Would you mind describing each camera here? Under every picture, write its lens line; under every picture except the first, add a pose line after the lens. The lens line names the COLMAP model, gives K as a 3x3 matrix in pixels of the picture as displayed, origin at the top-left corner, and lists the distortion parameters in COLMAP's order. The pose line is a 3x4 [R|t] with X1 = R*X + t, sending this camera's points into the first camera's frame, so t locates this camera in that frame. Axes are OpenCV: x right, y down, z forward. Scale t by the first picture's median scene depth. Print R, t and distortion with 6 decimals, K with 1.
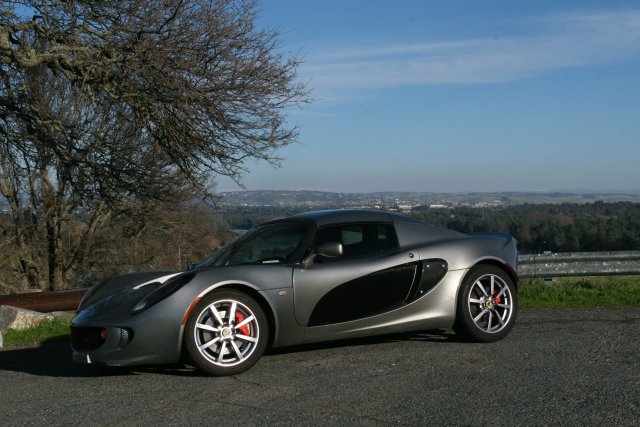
lens RADIAL K [[1021.8, 0, 348.0], [0, 1021.8, 182.5], [0, 0, 1]] dist [-0.046118, 0.000000]
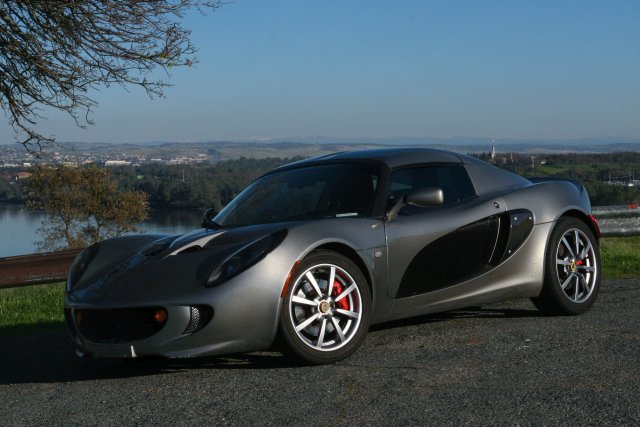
lens RADIAL K [[1468.6, 0, 377.9], [0, 1468.6, 188.3], [0, 0, 1]] dist [0.161443, 0.000000]
pose [[0.964305, -0.013892, 0.264430, -0.317783], [0.003139, 0.999152, 0.041044, 0.012470], [-0.264776, -0.038749, 0.963531, -0.051473]]
